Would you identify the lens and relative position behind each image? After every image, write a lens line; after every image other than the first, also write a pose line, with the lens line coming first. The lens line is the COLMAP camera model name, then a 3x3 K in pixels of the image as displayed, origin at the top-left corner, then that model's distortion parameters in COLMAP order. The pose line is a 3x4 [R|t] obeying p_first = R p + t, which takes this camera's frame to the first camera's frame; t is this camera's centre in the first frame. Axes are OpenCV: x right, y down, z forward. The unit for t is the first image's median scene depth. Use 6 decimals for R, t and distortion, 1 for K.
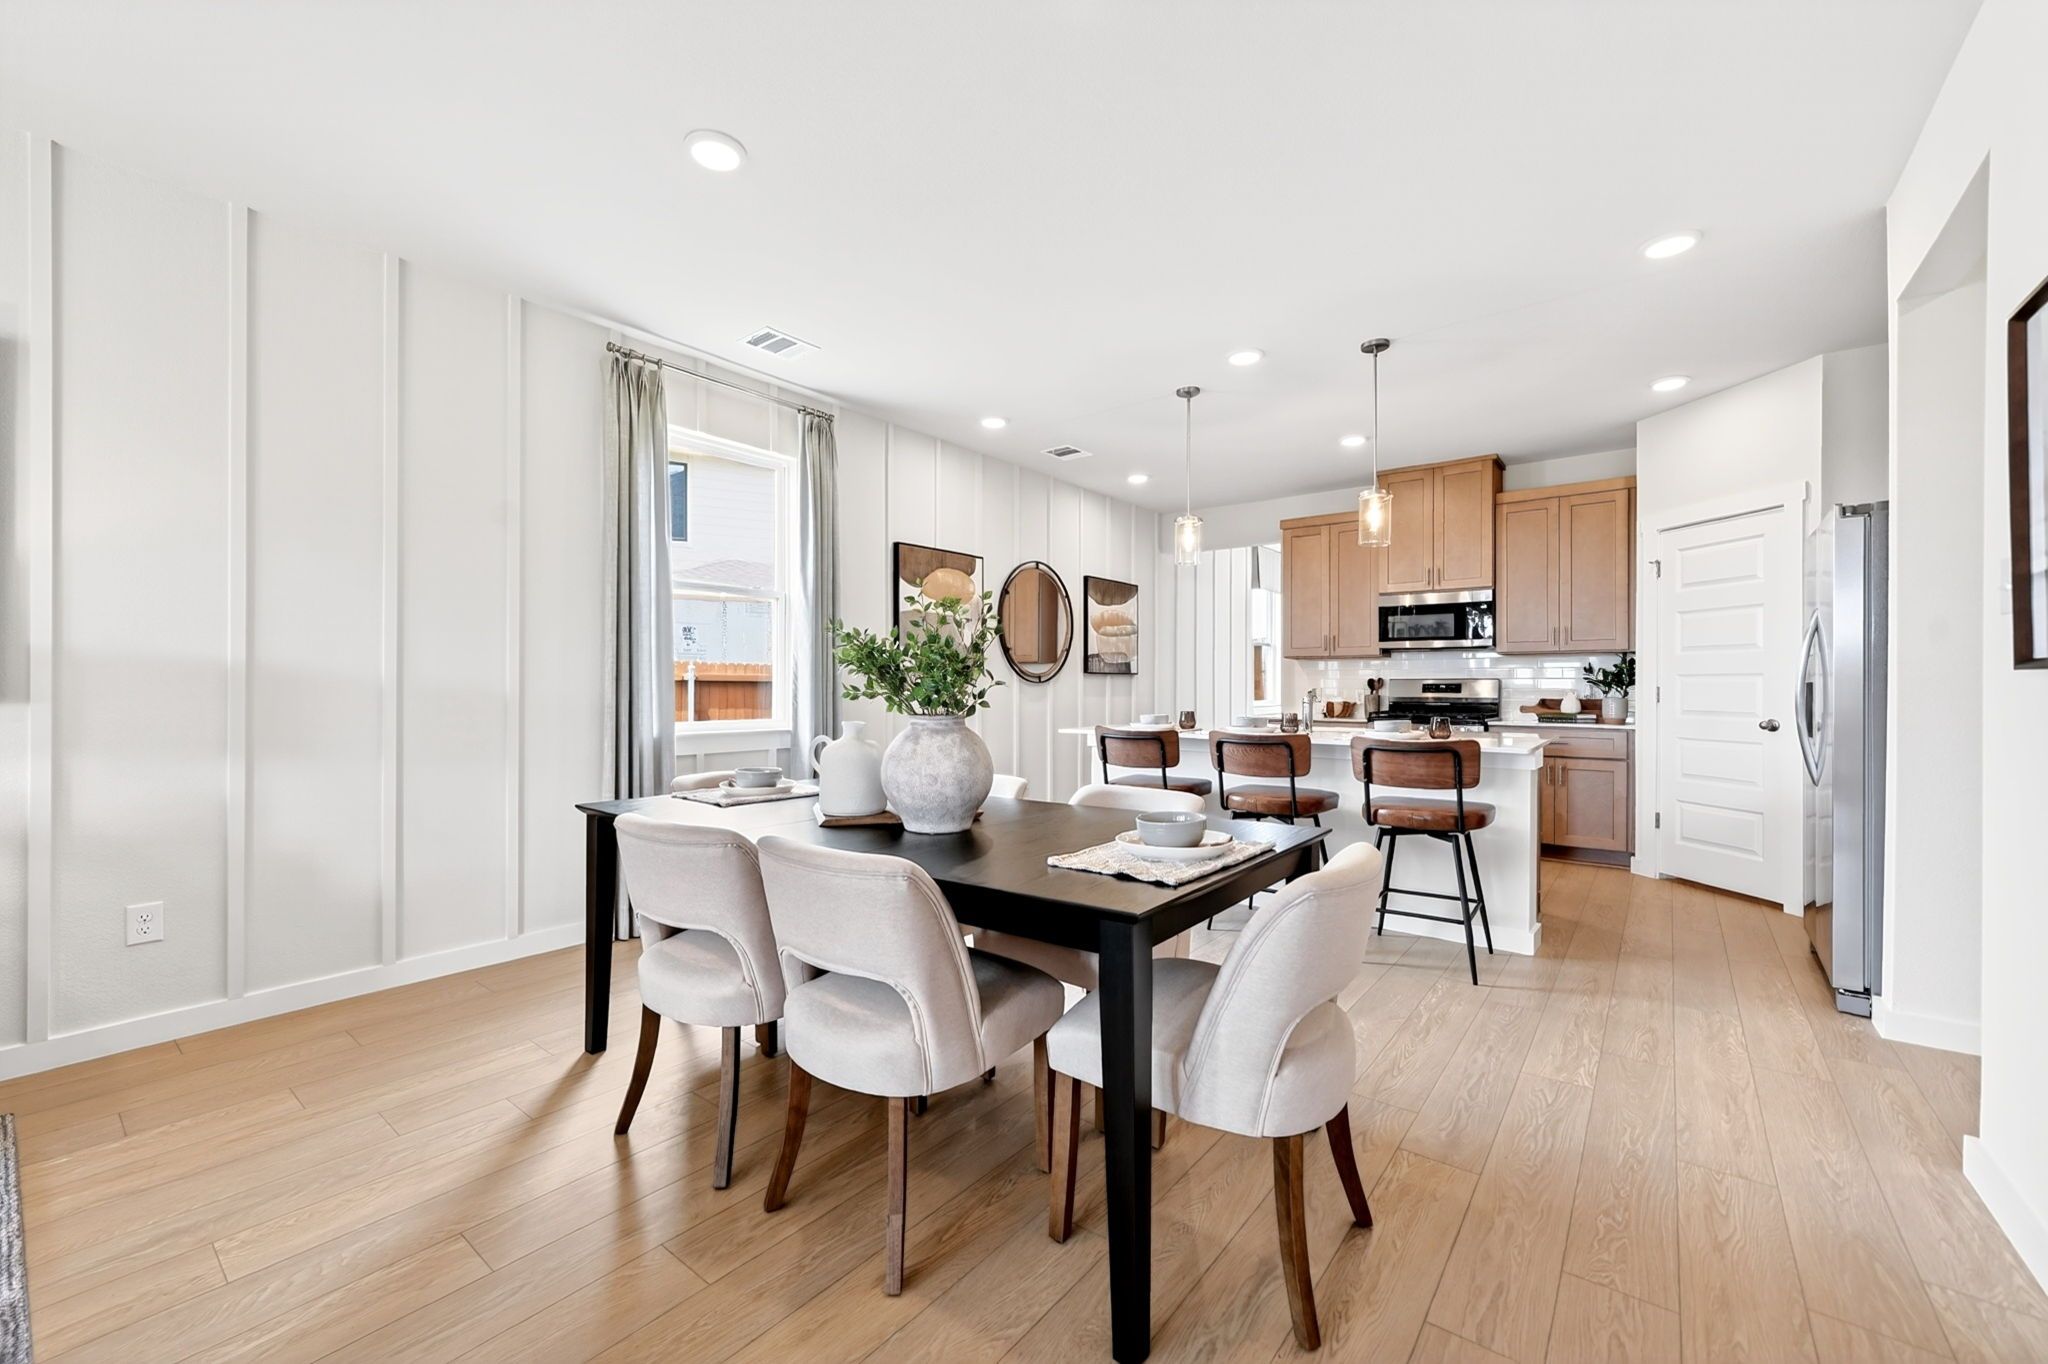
lens RADIAL K [[813.7, 0, 1015.1], [0, 813.7, 687.6], [0, 0, 1]] dist [-0.011042, -0.000168]
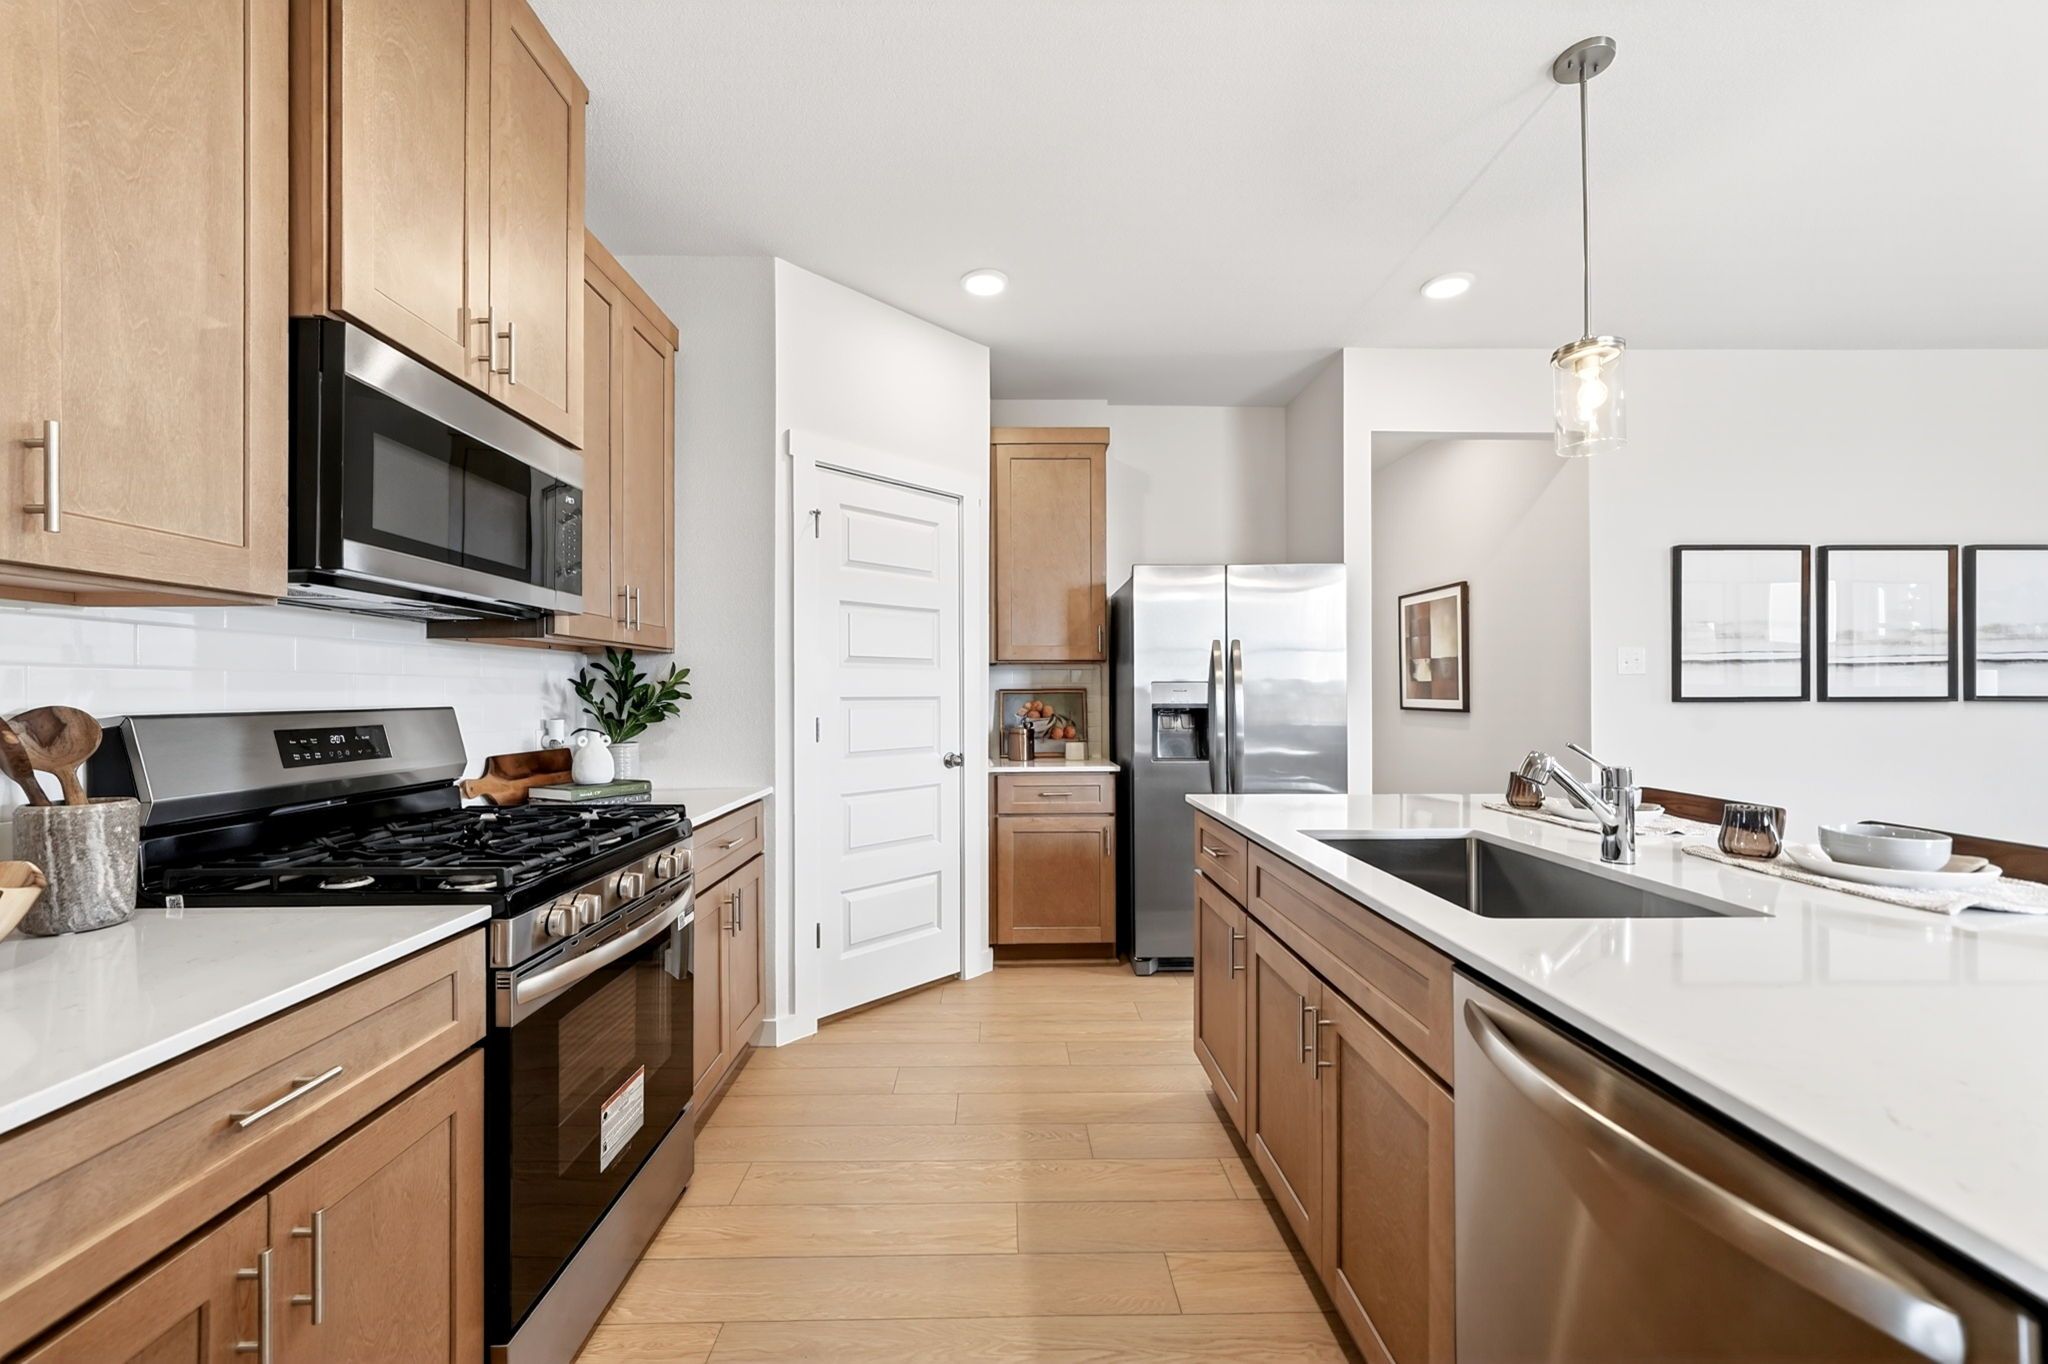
lens RADIAL K [[778.9, 0, 1020.3], [0, 778.9, 690.0], [0, 0, 1]] dist [-0.000834, -0.000177]
pose [[-0.639327, 0.001199, 0.768934, 0.218623], [0.002962, 0.999995, 0.000903, -0.018804], [-0.768929, 0.002855, -0.639327, 1.136023]]
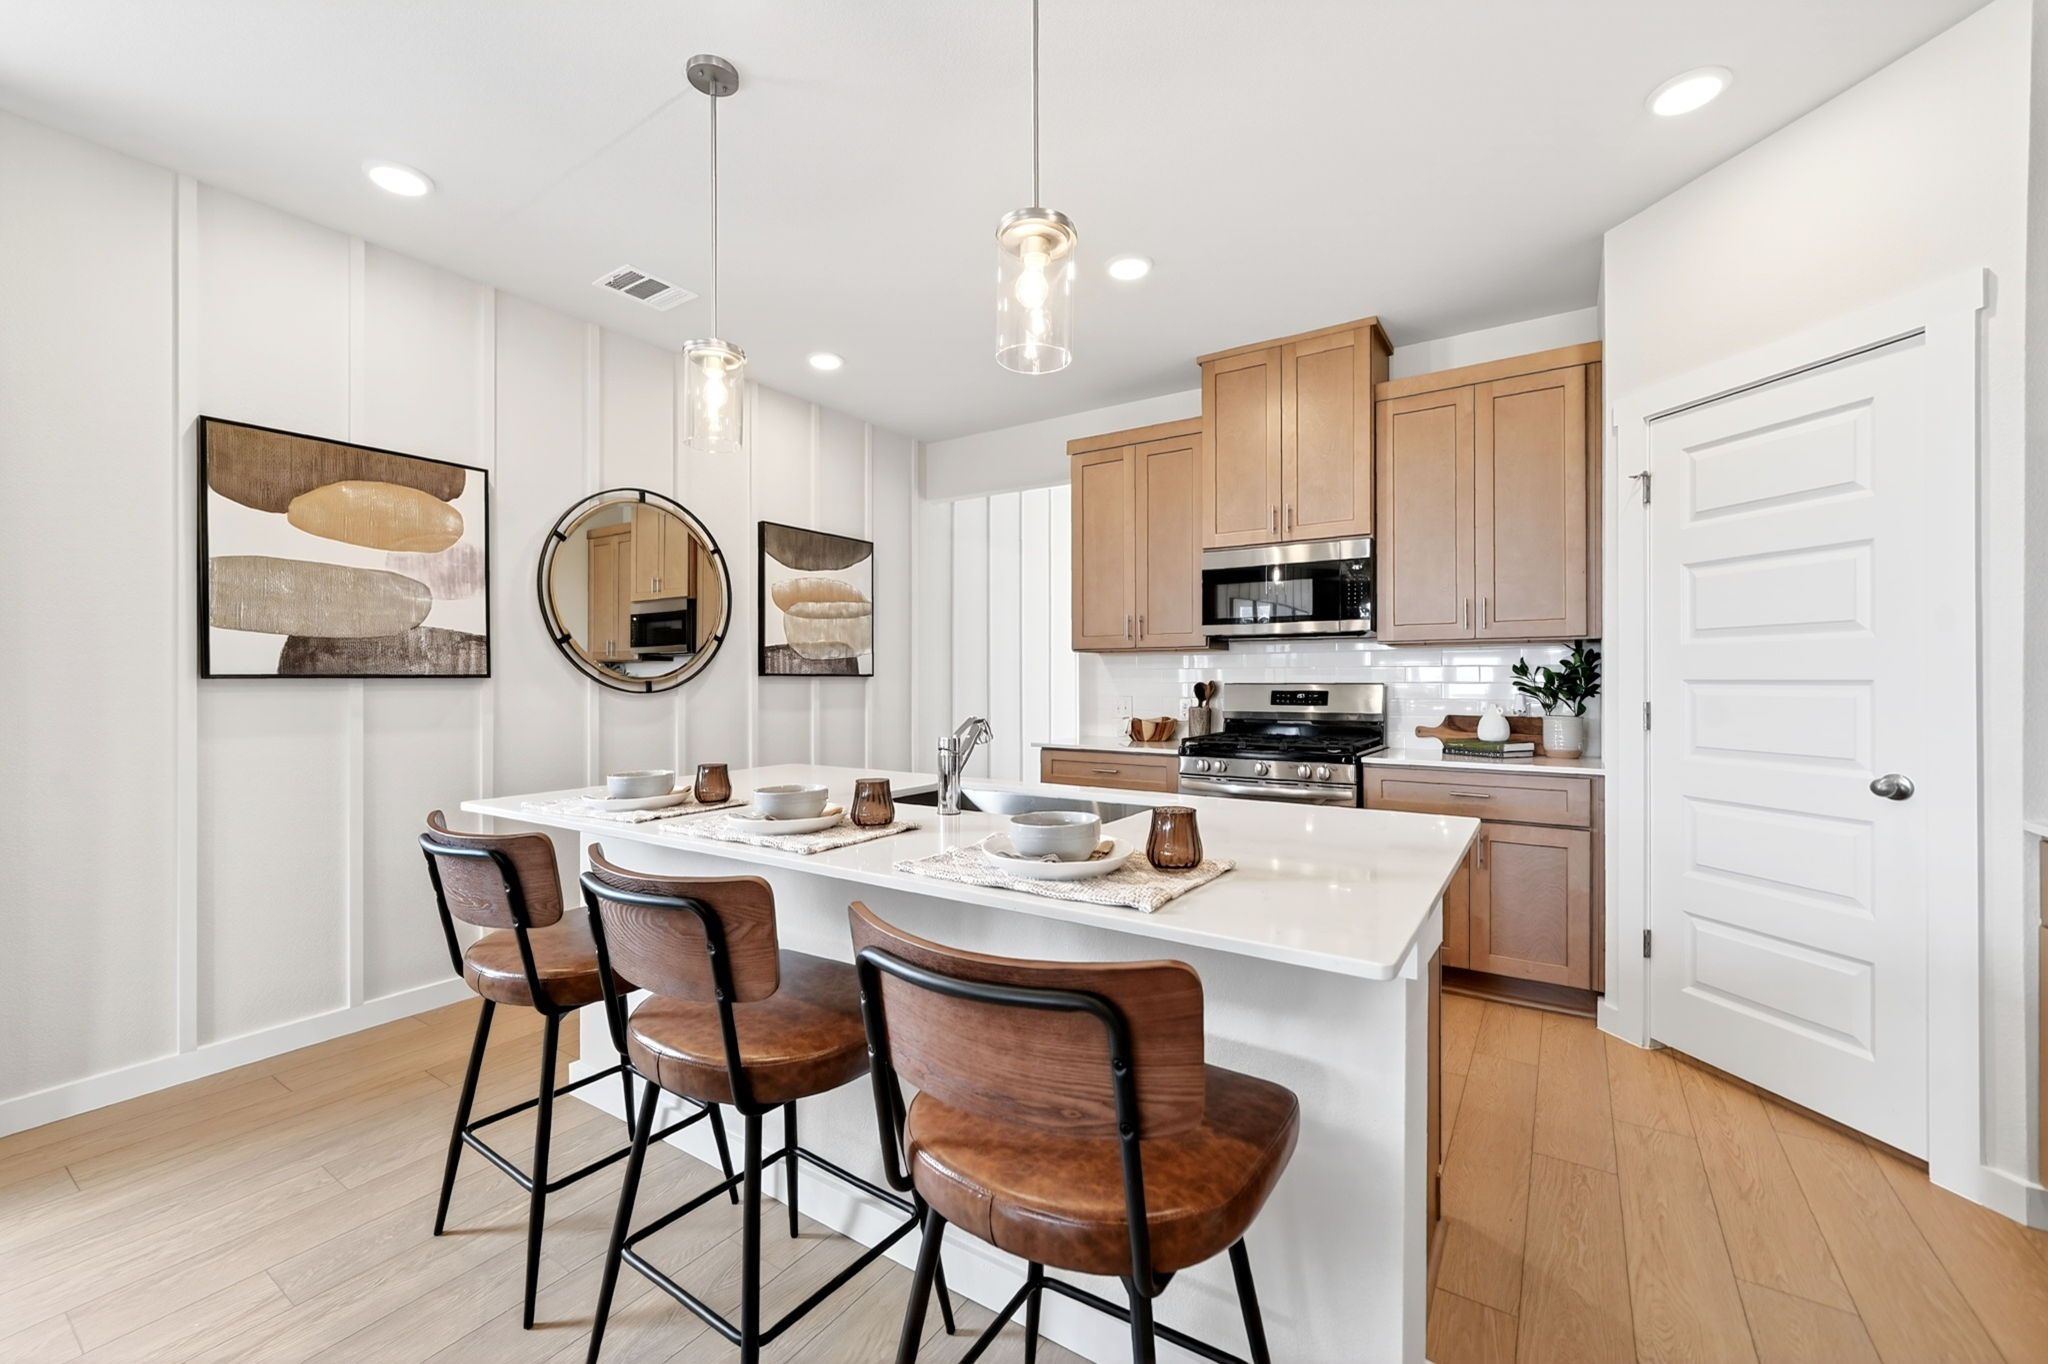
lens RADIAL K [[825.0, 0, 1018.6], [0, 825.0, 682.0], [0, 0, 1]] dist [-0.001123, -0.000008]
pose [[0.995949, -0.004662, 0.089800, 0.283618], [0.004629, 0.999989, 0.000569, -0.015057], [-0.089801, -0.000151, 0.995960, 0.426825]]
